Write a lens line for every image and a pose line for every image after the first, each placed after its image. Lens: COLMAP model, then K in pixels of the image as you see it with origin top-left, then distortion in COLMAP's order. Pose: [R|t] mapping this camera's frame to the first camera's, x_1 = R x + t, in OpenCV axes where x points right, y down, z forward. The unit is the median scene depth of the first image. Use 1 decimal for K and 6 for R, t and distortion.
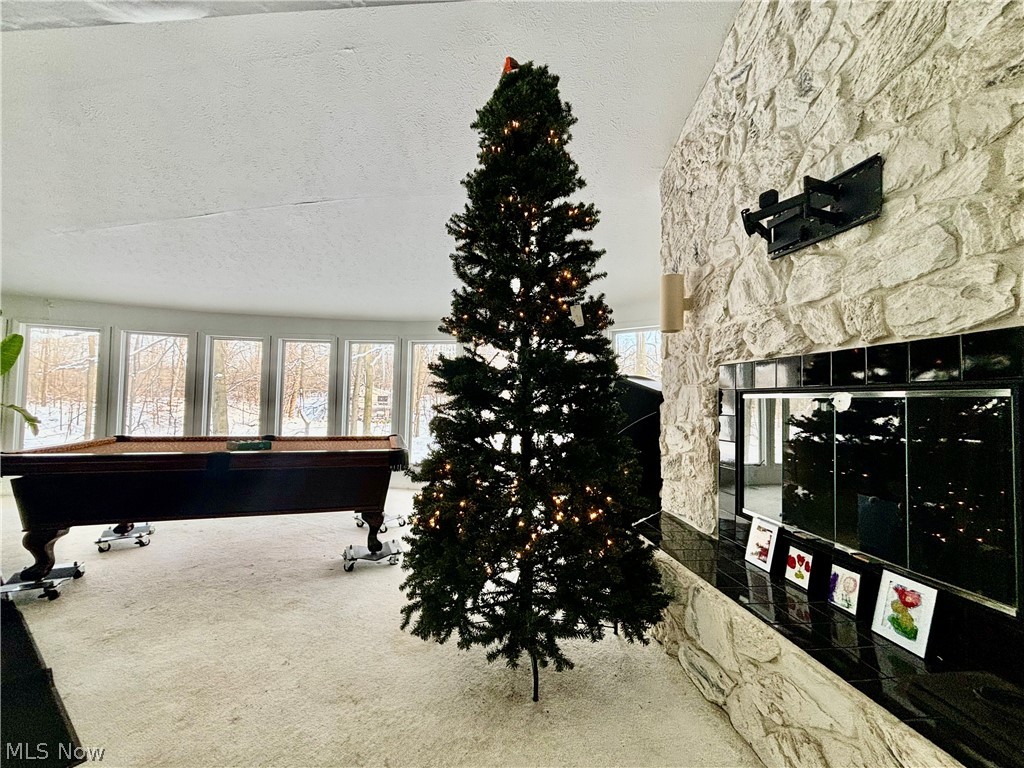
lens RADIAL K [[410.9, 0, 511.3], [0, 410.9, 385.4], [0, 0, 1]] dist [-0.001974, 0.000757]
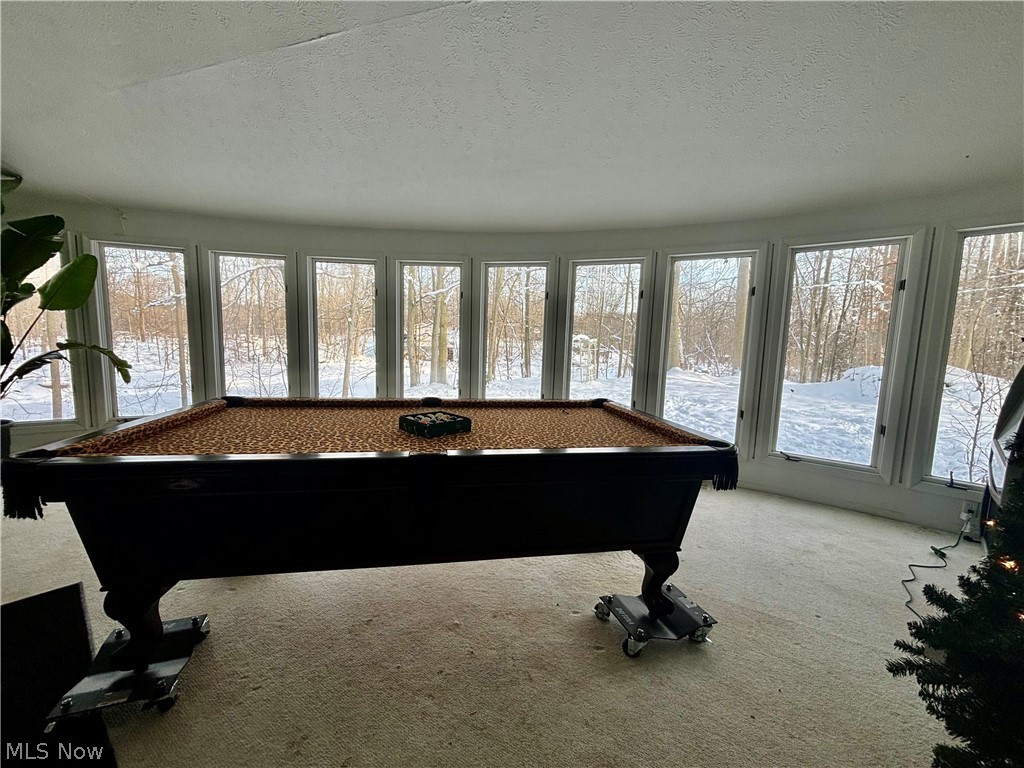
lens RADIAL K [[410.9, 0, 510.3], [0, 410.9, 381.4], [0, 0, 1]] dist [-0.001974, 0.000757]
pose [[0.992243, 0.019255, -0.122815, -0.300791], [-0.001957, 0.990229, 0.139439, 0.003106], [0.124300, -0.138117, 0.982585, 0.289676]]
